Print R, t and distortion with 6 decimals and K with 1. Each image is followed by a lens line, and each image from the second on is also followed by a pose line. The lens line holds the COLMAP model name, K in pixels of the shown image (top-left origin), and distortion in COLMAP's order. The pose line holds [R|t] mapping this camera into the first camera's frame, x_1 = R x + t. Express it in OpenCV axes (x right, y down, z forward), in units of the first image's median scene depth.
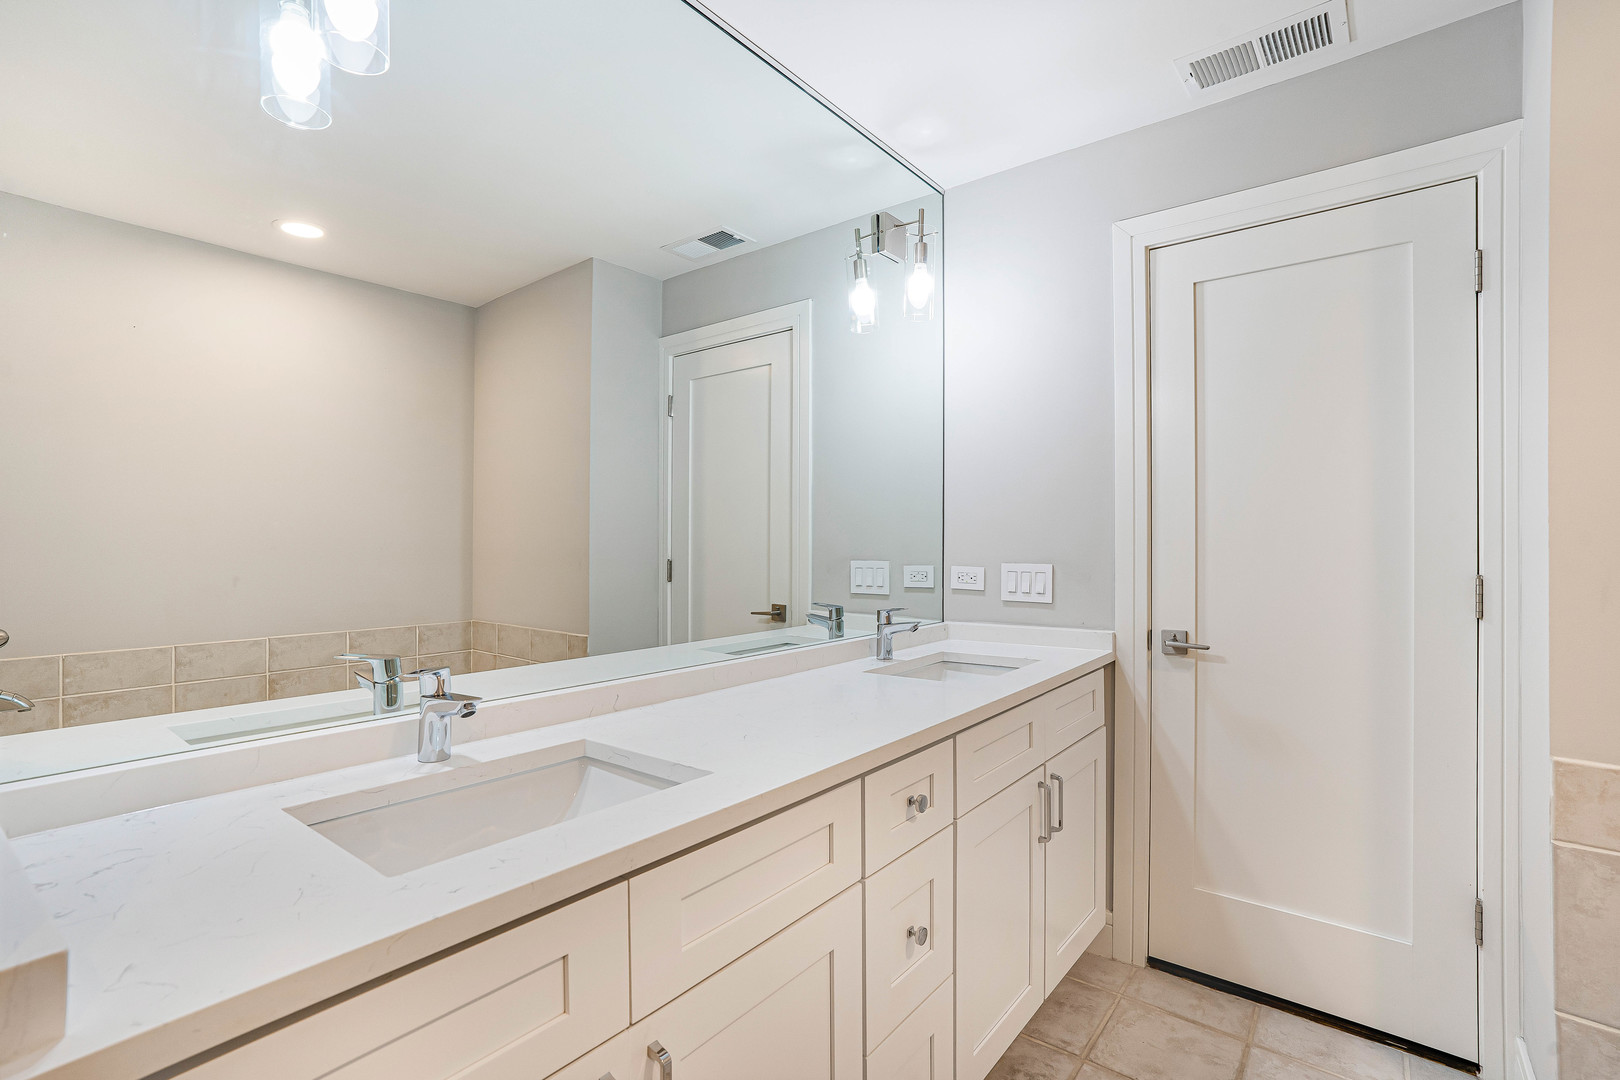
lens RADIAL K [[751.4, 0, 799.8], [0, 751.4, 543.2], [0, 0, 1]] dist [-0.056437, 0.024642]
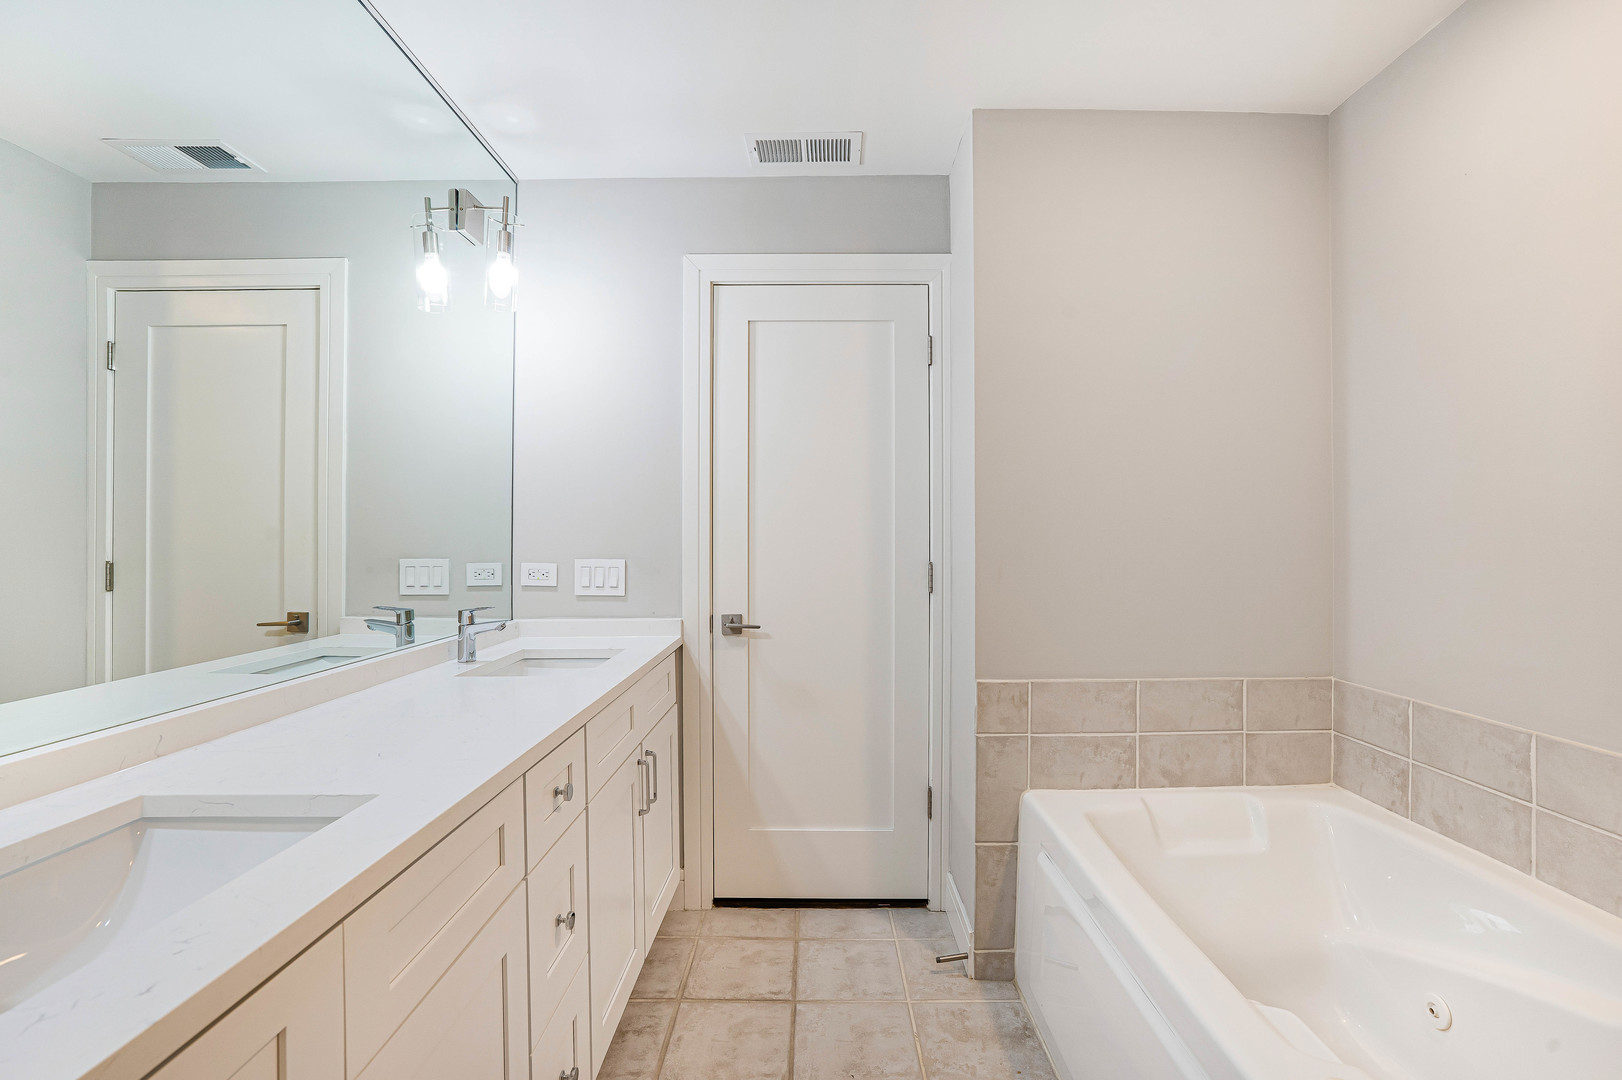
lens RADIAL K [[744.8, 0, 829.3], [0, 744.8, 538.4], [0, 0, 1]] dist [-0.059872, 0.024015]
pose [[0.777404, 0.000937, 0.629002, -0.110008], [-0.000297, 0.999999, -0.001123, -0.000700], [-0.629002, 0.000686, 0.777403, -0.010617]]
